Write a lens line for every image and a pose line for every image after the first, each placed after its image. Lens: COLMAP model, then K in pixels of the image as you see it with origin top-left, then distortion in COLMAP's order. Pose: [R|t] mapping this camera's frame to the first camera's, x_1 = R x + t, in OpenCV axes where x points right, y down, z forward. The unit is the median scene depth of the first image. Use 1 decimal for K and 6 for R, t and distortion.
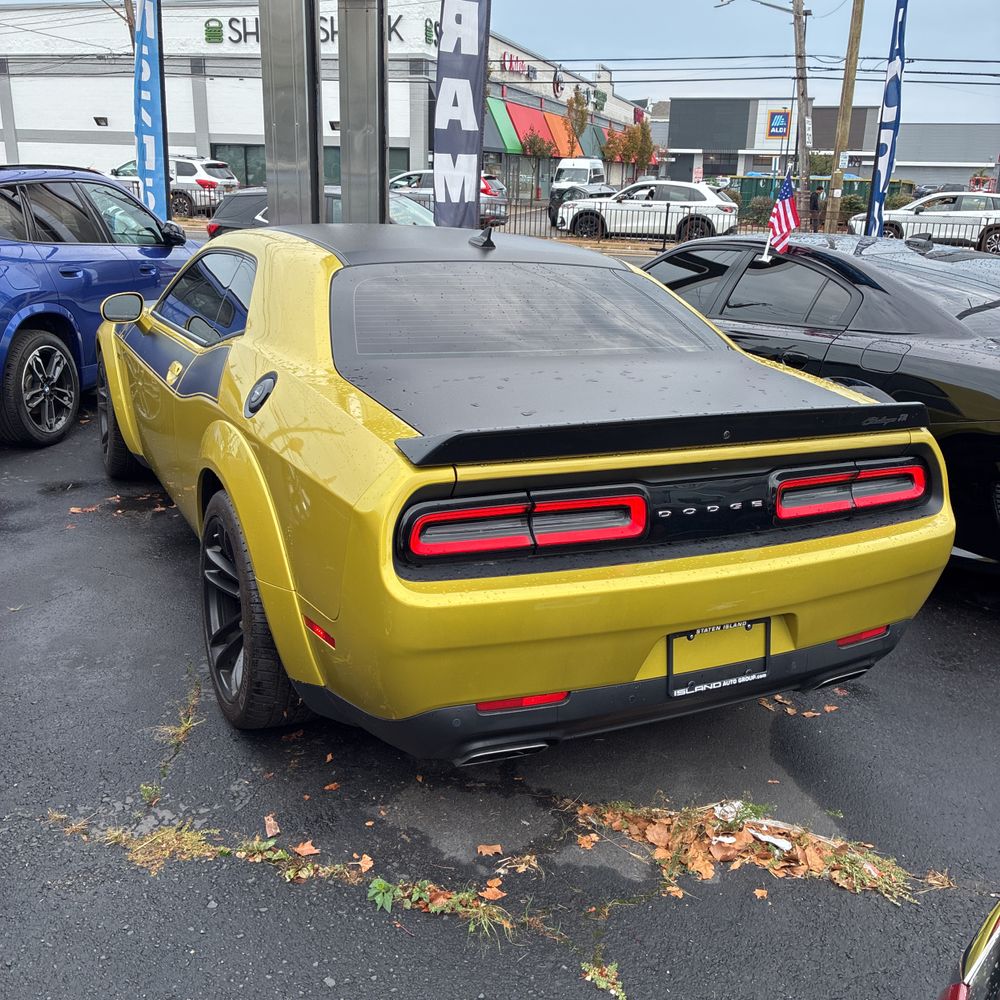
lens RADIAL K [[1015.6, 0, 502.0], [0, 1015.6, 497.1], [0, 0, 1]] dist [0.024644, 0.000000]
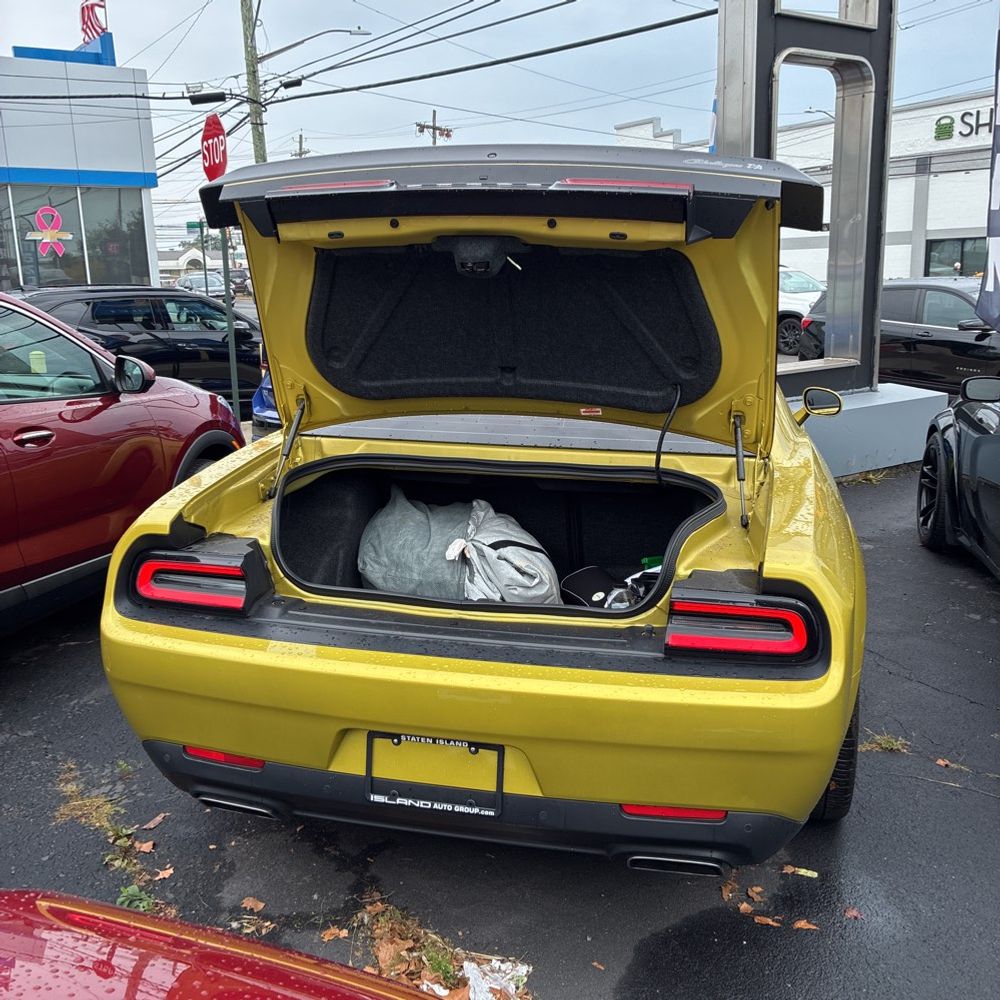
lens RADIAL K [[1015.6, 0, 508.2], [0, 1015.6, 501.6], [0, 0, 1]] dist [0.024644, 0.000000]
pose [[0.769837, 0.096533, -0.630898, 0.412492], [-0.151460, 0.987890, -0.033660, -0.030745], [0.620009, 0.121468, 0.775135, 0.161531]]
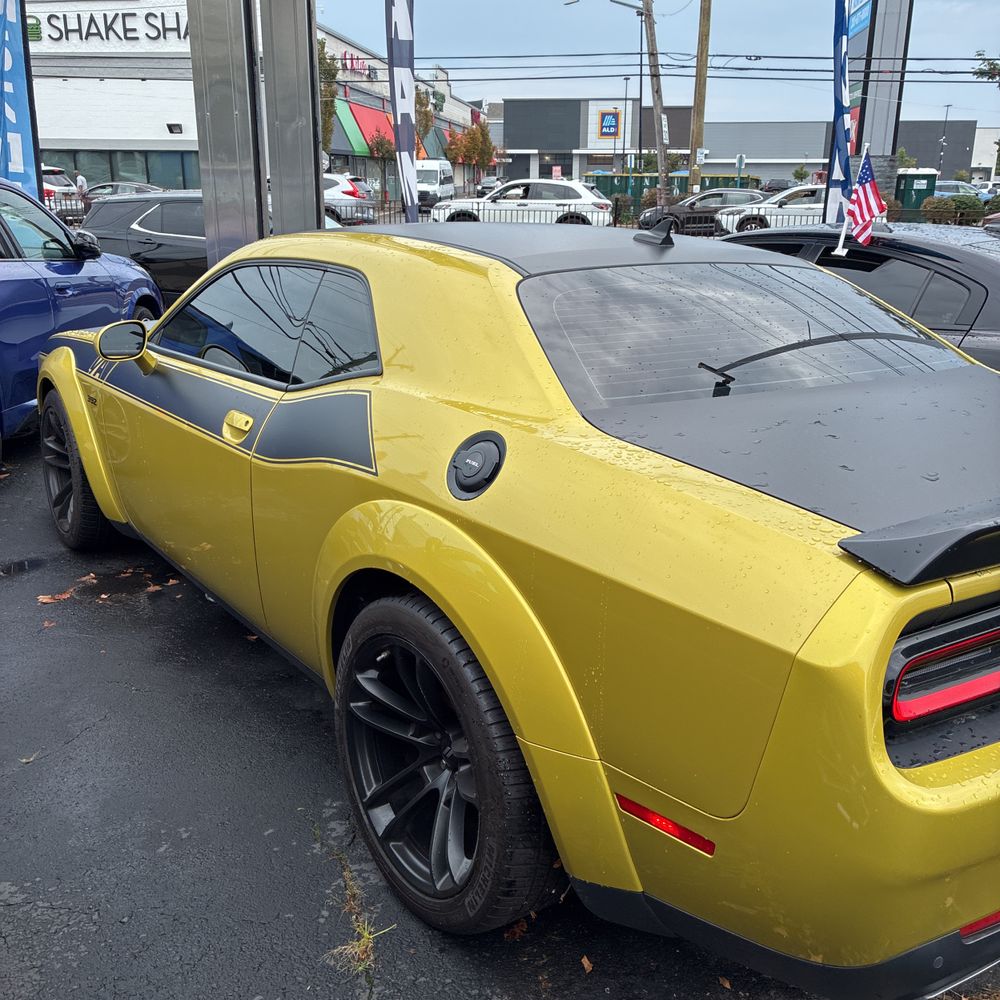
lens RADIAL K [[1015.6, 0, 499.9], [0, 1015.6, 498.4], [0, 0, 1]] dist [0.024644, 0.000000]
pose [[0.987539, -0.065679, 0.143012, -0.184684], [0.065876, 0.997822, 0.003365, -0.045277], [-0.142922, 0.006098, 0.989715, 0.176874]]
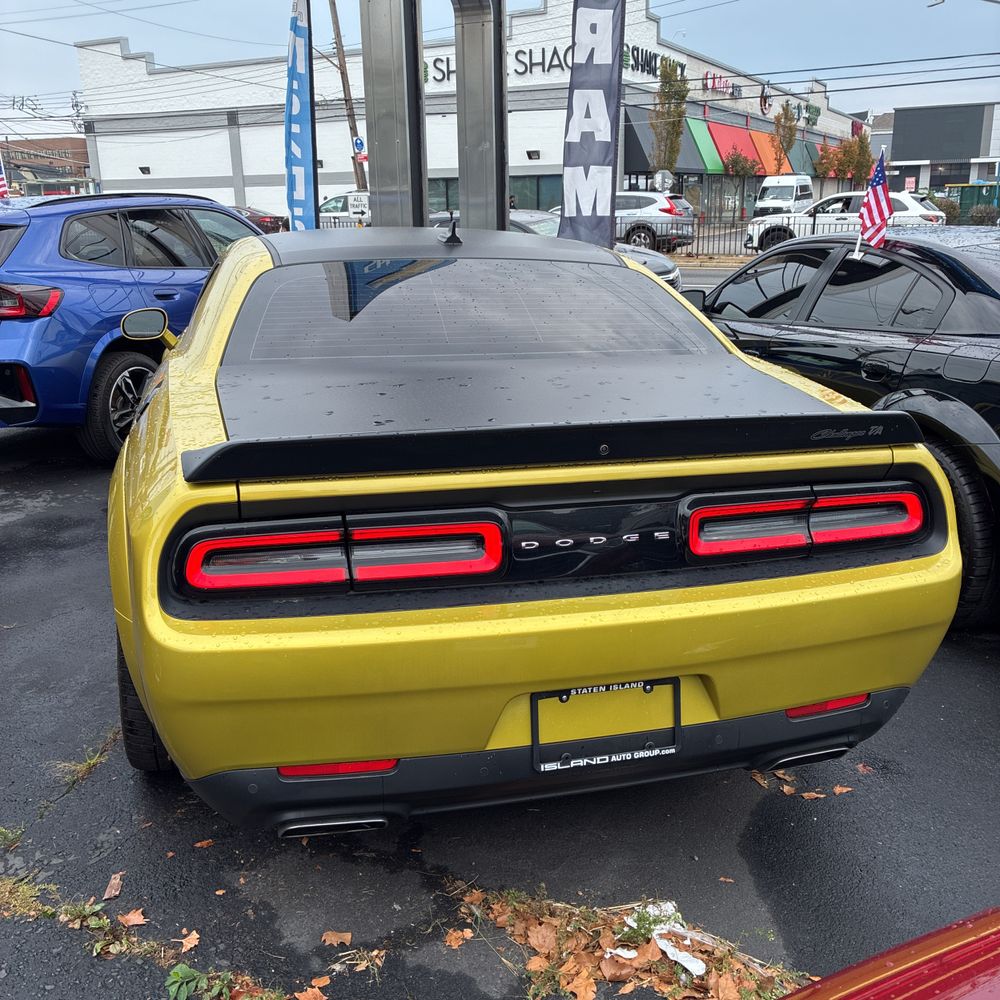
lens RADIAL K [[1015.6, 0, 506.5], [0, 1015.6, 494.1], [0, 0, 1]] dist [0.024644, 0.000000]
pose [[0.979686, 0.013280, -0.200097, 0.150658], [-0.018876, 0.999482, -0.026085, -0.001653], [0.199647, 0.029332, 0.979429, 0.096351]]
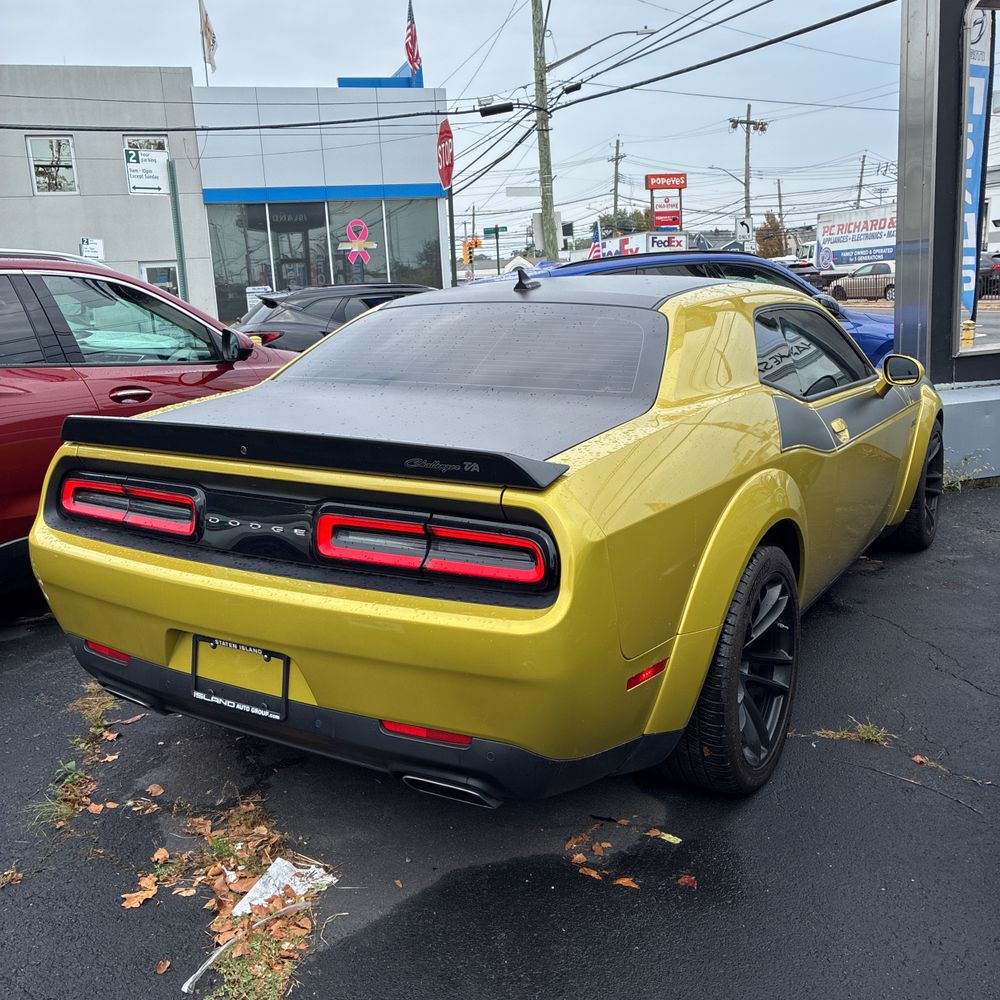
lens RADIAL K [[1015.6, 0, 499.9], [0, 1015.6, 494.1], [0, 0, 1]] dist [0.024644, 0.000000]
pose [[0.529717, 0.116042, -0.840199, 0.587739], [-0.195567, 0.980615, 0.012136, -0.039396], [0.825320, 0.157886, 0.542143, 0.331172]]
